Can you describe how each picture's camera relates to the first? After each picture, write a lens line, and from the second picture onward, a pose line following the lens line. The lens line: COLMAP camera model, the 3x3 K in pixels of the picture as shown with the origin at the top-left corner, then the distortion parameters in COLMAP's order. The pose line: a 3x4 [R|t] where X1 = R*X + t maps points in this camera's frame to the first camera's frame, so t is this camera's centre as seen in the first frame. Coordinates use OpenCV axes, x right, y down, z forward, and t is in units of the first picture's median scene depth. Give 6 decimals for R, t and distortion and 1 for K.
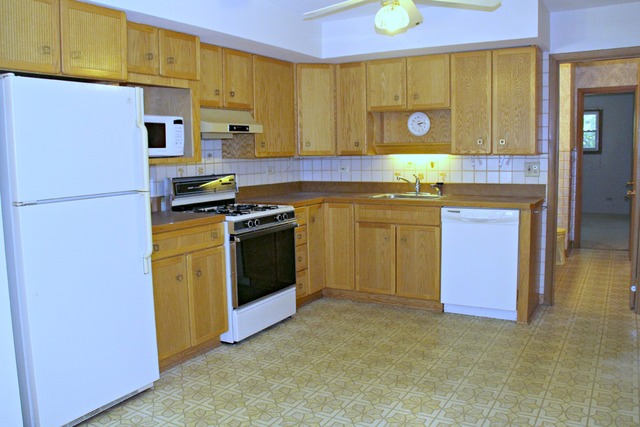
lens RADIAL K [[528.6, 0, 288.4], [0, 528.6, 212.2], [0, 0, 1]] dist [-0.203011, 0.119757]
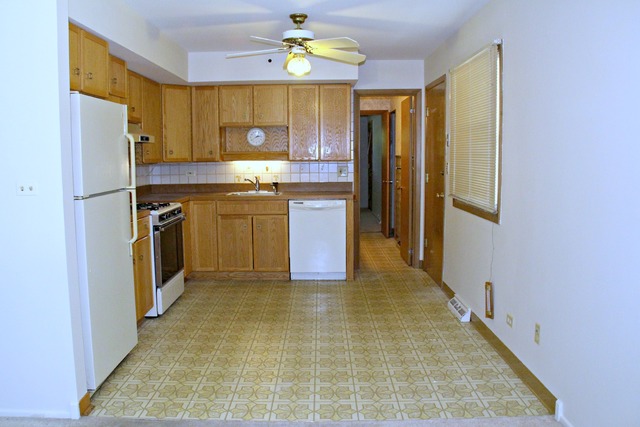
lens RADIAL K [[528.6, 0, 288.4], [0, 528.6, 212.2], [0, 0, 1]] dist [-0.203011, 0.119757]
pose [[0.863946, -0.039757, 0.502012, -0.351095], [0.047002, 0.998893, -0.001781, 0.021367], [-0.501386, 0.025134, 0.864859, -0.157461]]
